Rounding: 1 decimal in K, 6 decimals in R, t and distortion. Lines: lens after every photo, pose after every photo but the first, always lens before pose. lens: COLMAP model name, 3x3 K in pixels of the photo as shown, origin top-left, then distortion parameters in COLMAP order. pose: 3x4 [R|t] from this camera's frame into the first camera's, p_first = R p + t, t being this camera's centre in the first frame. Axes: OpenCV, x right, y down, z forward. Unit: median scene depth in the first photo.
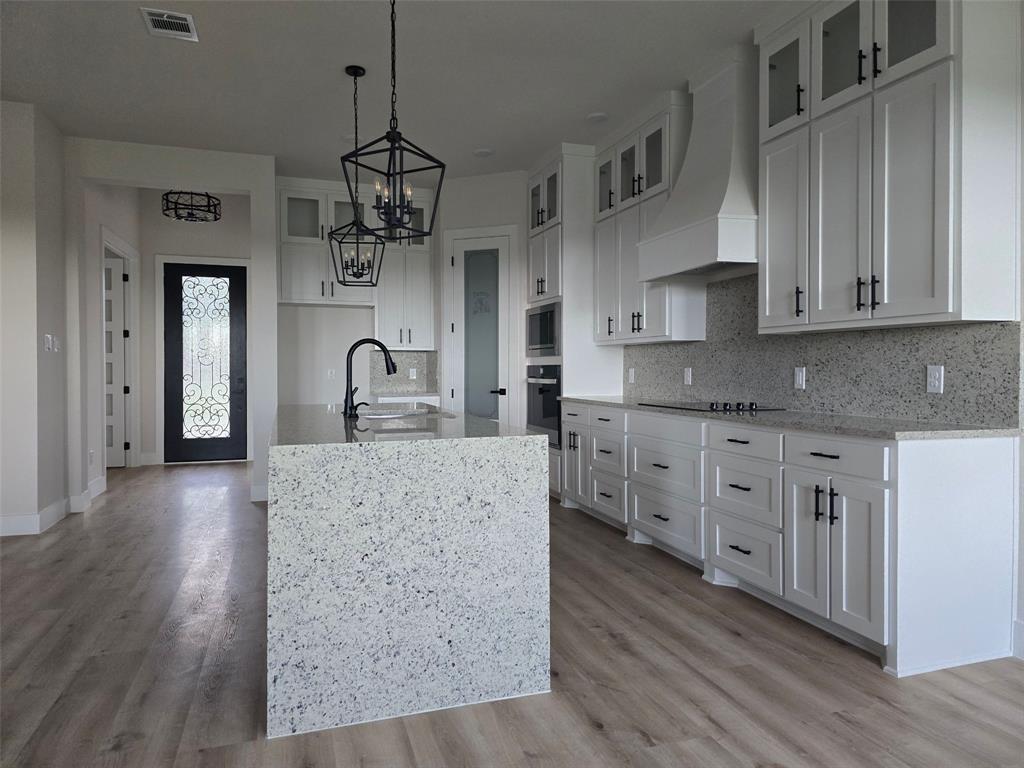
lens RADIAL K [[685.4, 0, 516.8], [0, 685.4, 377.6], [0, 0, 1]] dist [0.065754, -0.054844]
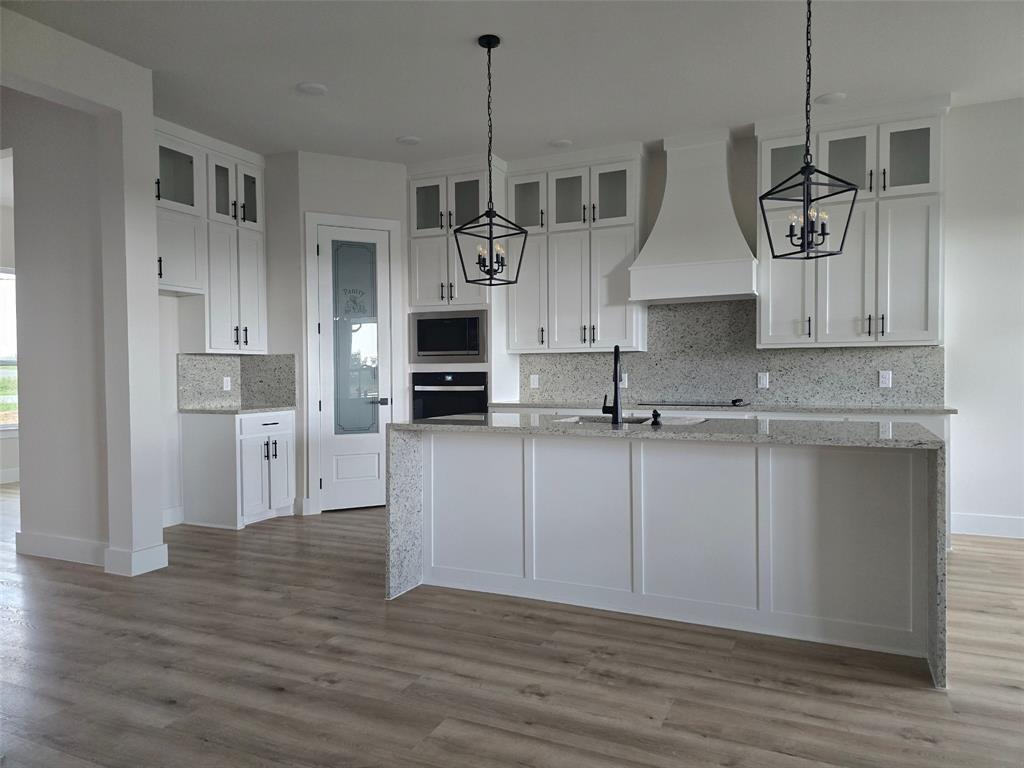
lens RADIAL K [[685.4, 0, 521.2], [0, 685.4, 389.9], [0, 0, 1]] dist [0.065754, -0.054844]
pose [[0.680695, -0.023386, 0.732194, -0.805876], [0.017223, 0.999725, 0.015919, -0.008771], [-0.732365, 0.001775, 0.680910, 0.342695]]
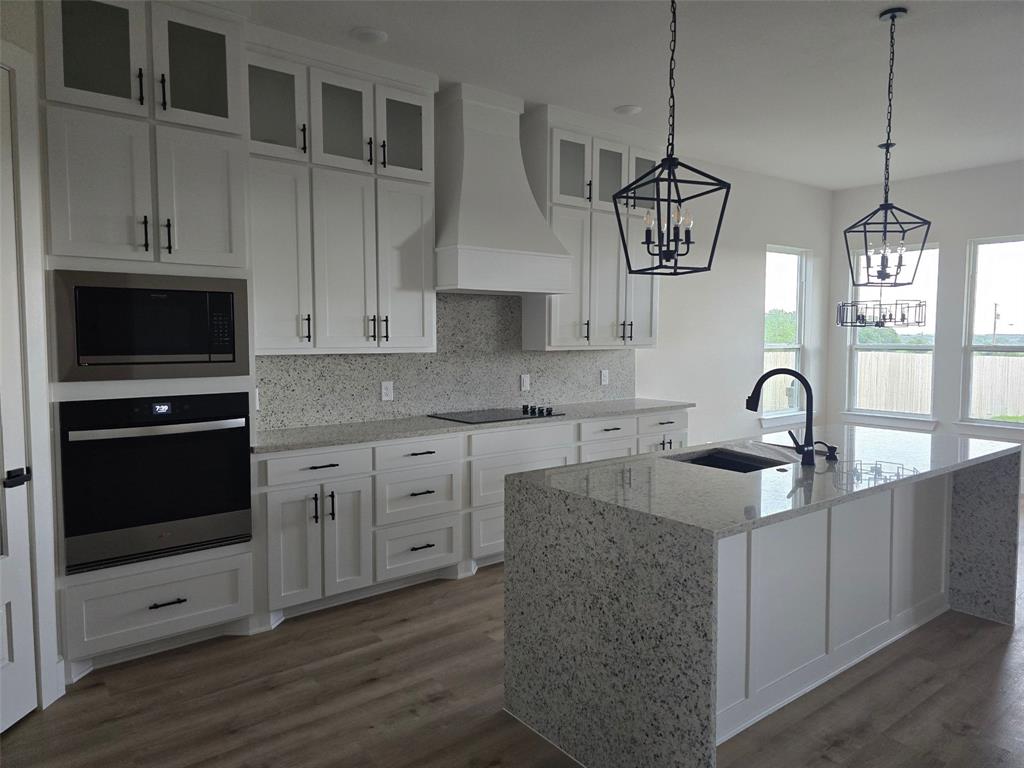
lens RADIAL K [[685.4, 0, 515.1], [0, 685.4, 376.2], [0, 0, 1]] dist [0.065754, -0.054844]
pose [[-0.344588, -0.056419, 0.937057, -0.682411], [0.014042, 0.997771, 0.065238, -0.082349], [-0.938649, 0.035638, -0.343027, 1.240261]]
